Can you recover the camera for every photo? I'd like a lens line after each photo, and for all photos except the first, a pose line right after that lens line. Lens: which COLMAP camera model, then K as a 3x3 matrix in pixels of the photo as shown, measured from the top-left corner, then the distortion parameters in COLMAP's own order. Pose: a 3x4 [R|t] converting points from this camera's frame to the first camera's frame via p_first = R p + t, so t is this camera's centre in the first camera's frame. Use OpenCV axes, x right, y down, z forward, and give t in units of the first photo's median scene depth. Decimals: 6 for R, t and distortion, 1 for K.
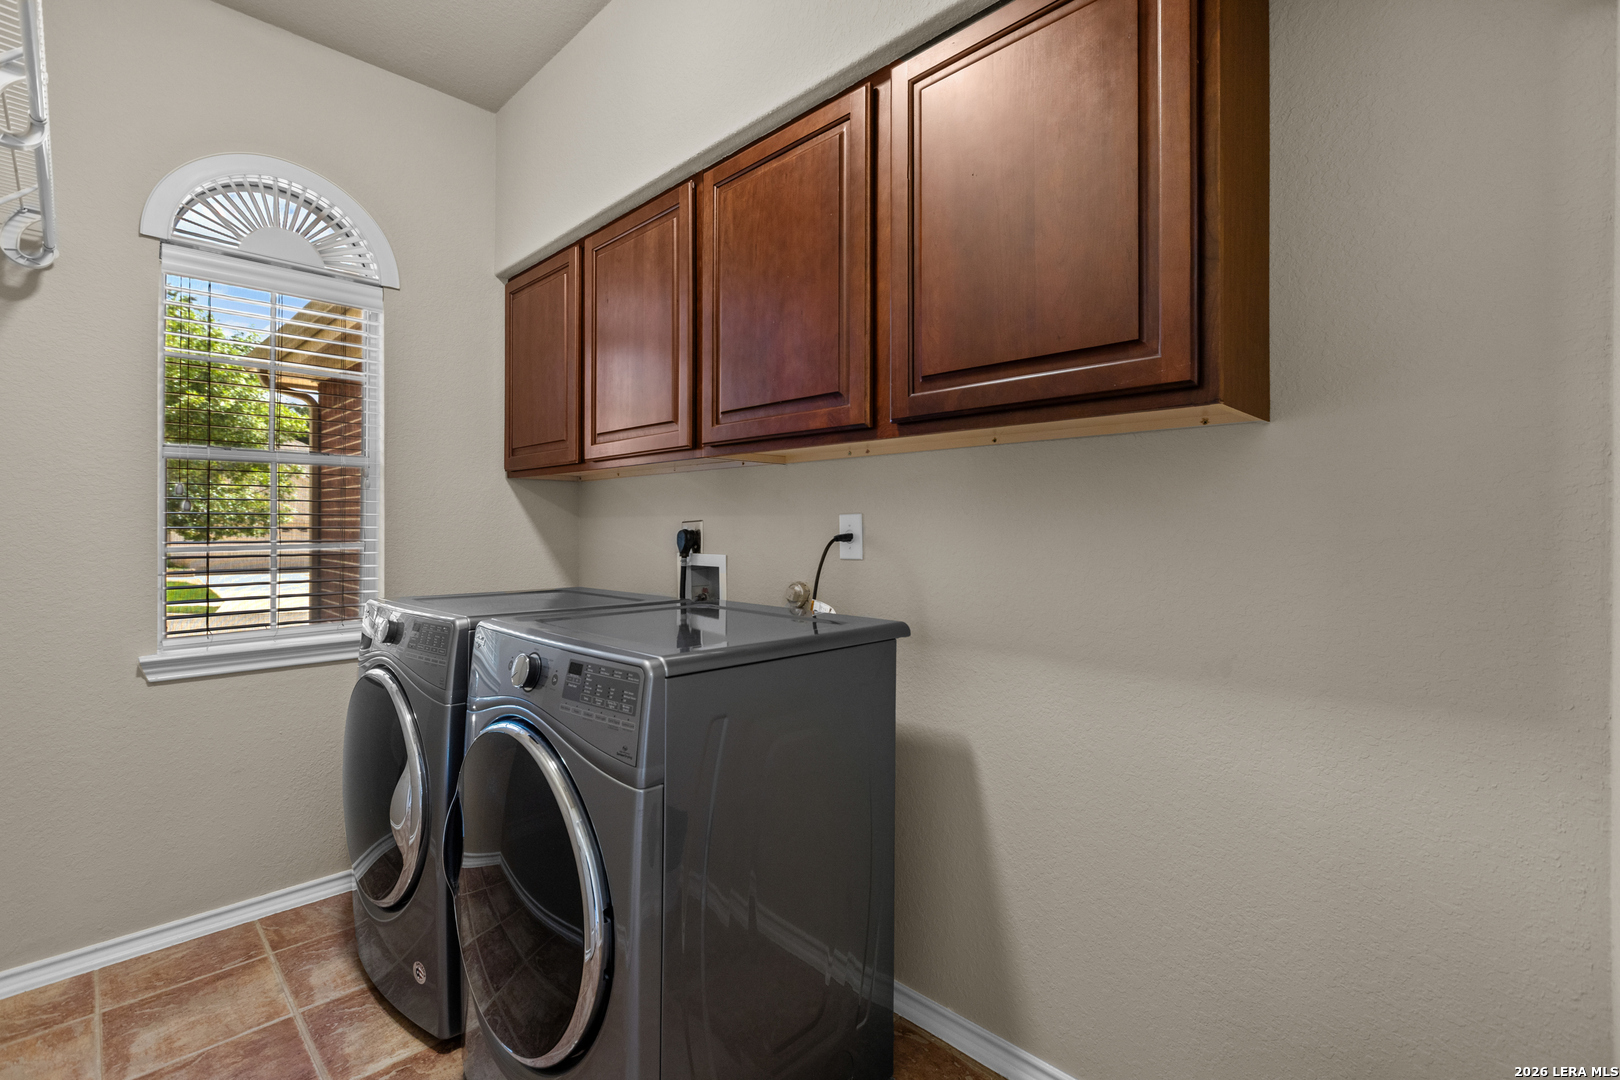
lens RADIAL K [[720.2, 0, 807.0], [0, 720.2, 531.4], [0, 0, 1]] dist [0.000594, -0.000031]
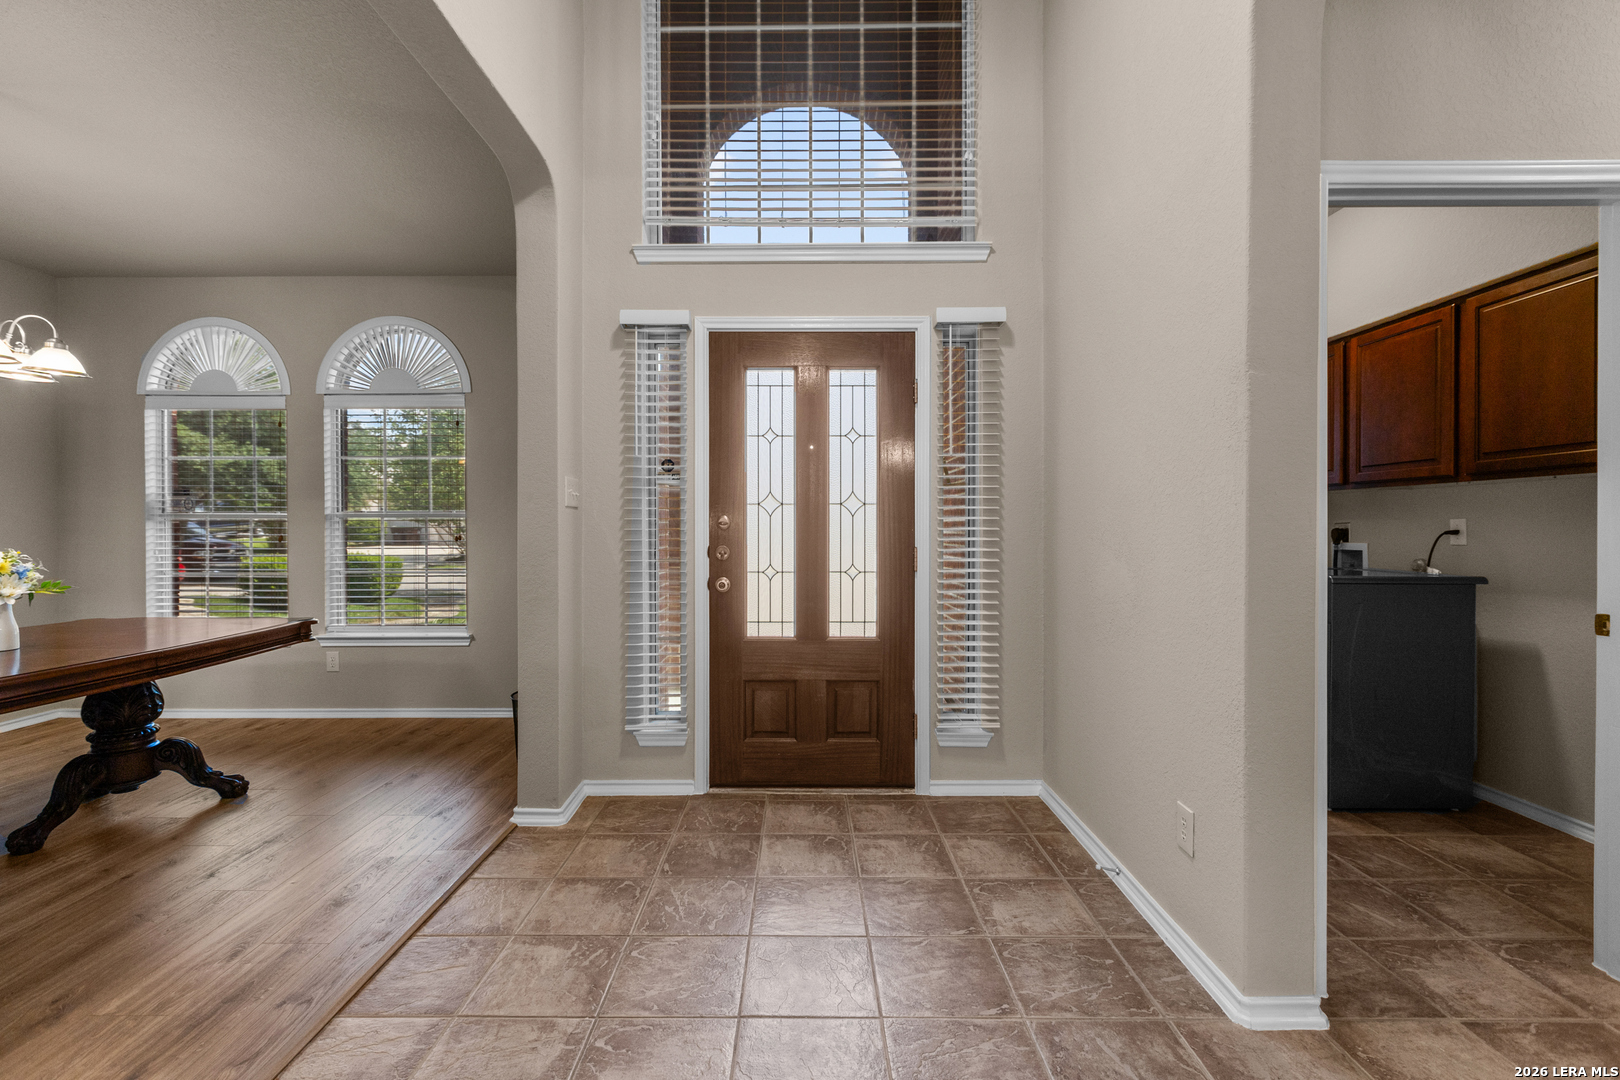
lens RADIAL K [[720.2, 0, 799.1], [0, 720.2, 532.5], [0, 0, 1]] dist [0.000594, -0.000031]
pose [[0.697745, 0.002225, -0.716343, 0.195502], [0.000715, 0.999993, 0.003802, 0.001532], [0.716346, -0.003165, 0.697738, -1.316991]]
